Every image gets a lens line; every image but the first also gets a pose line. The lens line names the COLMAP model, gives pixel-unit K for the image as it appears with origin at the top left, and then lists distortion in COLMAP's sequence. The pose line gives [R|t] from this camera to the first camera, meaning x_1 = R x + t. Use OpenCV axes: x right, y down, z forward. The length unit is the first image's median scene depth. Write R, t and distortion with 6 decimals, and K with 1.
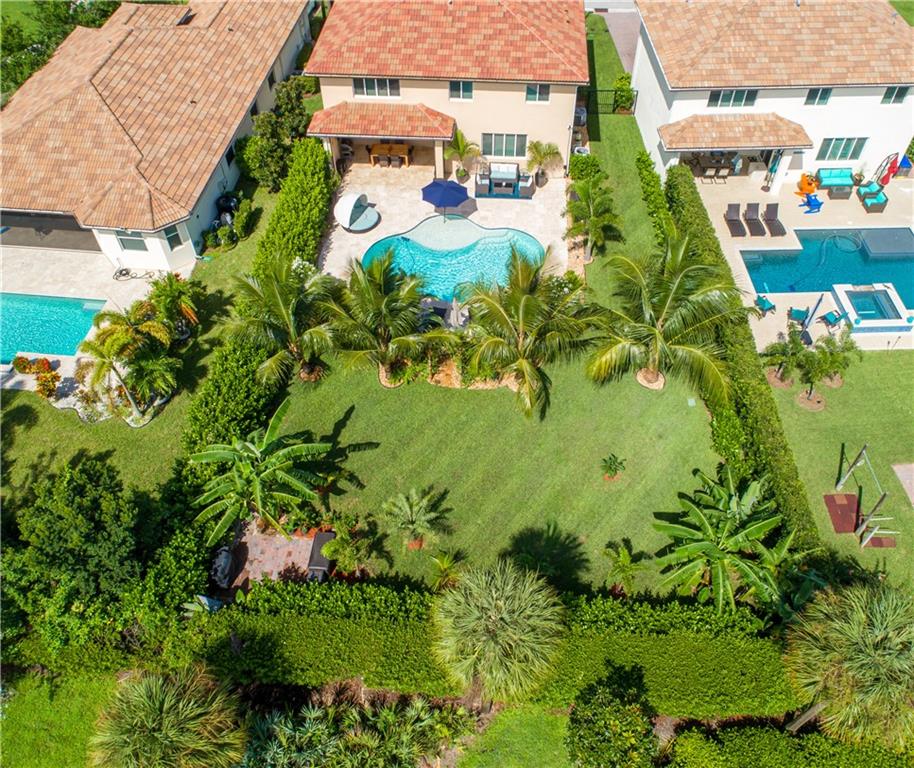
lens RADIAL K [[760.3, 0, 457.0], [0, 760.3, 384.0], [0, 0, 1]] dist [-0.006887, -0.002989]
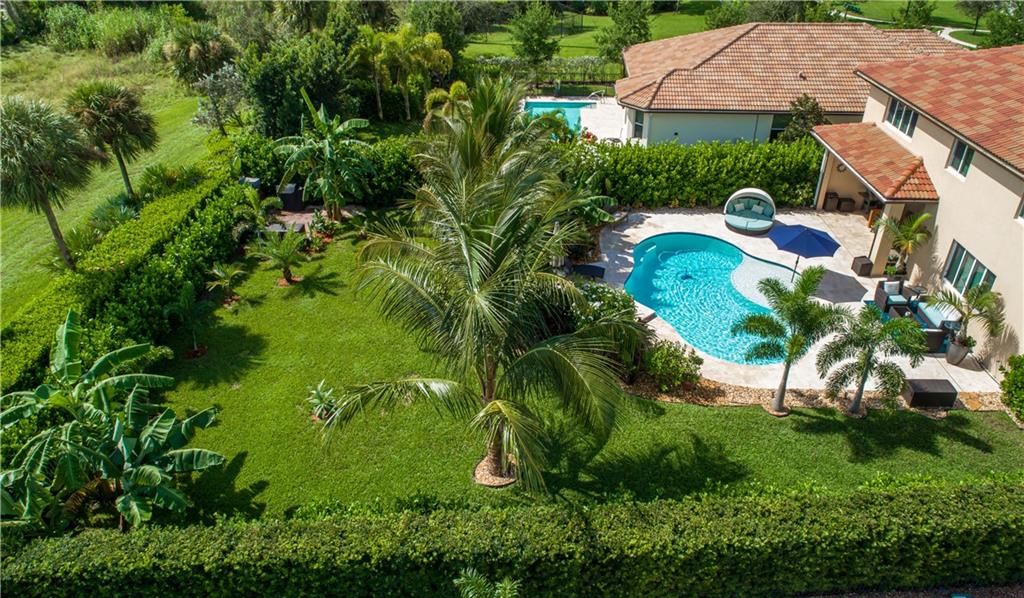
lens RADIAL K [[693.6, 0, 512.0], [0, 693.6, 281.4], [0, 0, 1]] dist [0.003316, 0.001685]
pose [[0.054391, 0.518313, -0.853459, 0.517692], [-0.763657, 0.572275, 0.298880, -0.207242], [0.643327, 0.635494, 0.426940, 0.556625]]
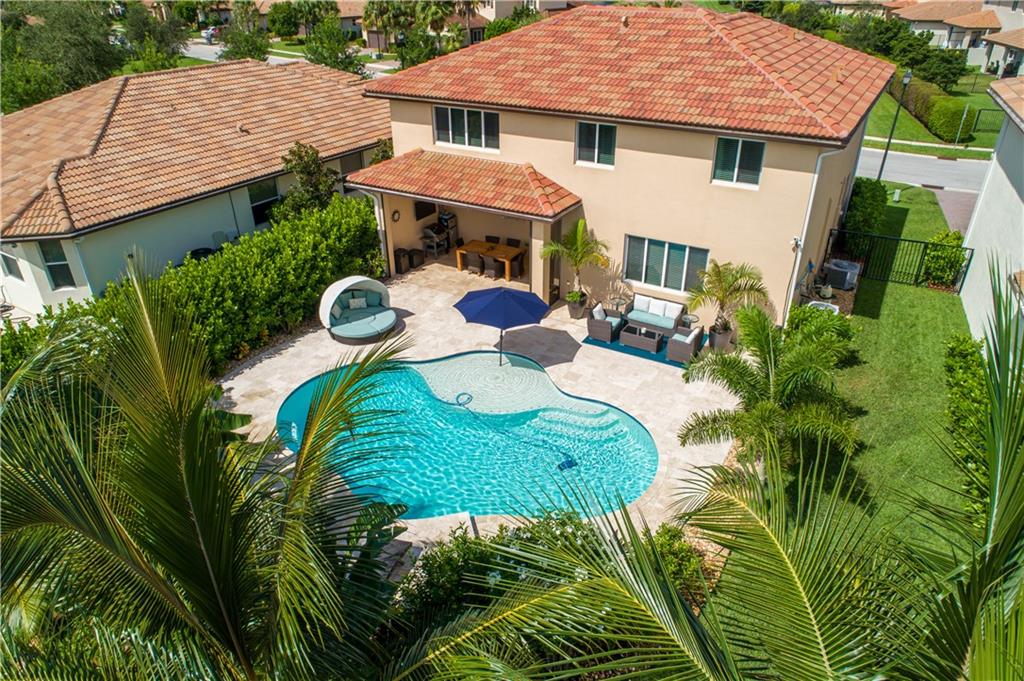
lens RADIAL K [[690.3, 0, 512.0], [0, 690.3, 340.5], [0, 0, 1]] dist [0.000765, 0.000753]
pose [[0.900729, 0.215064, -0.377406, 0.162885], [-0.335650, 0.896095, -0.290436, -0.094127], [0.275730, 0.388280, 0.879325, 0.582234]]
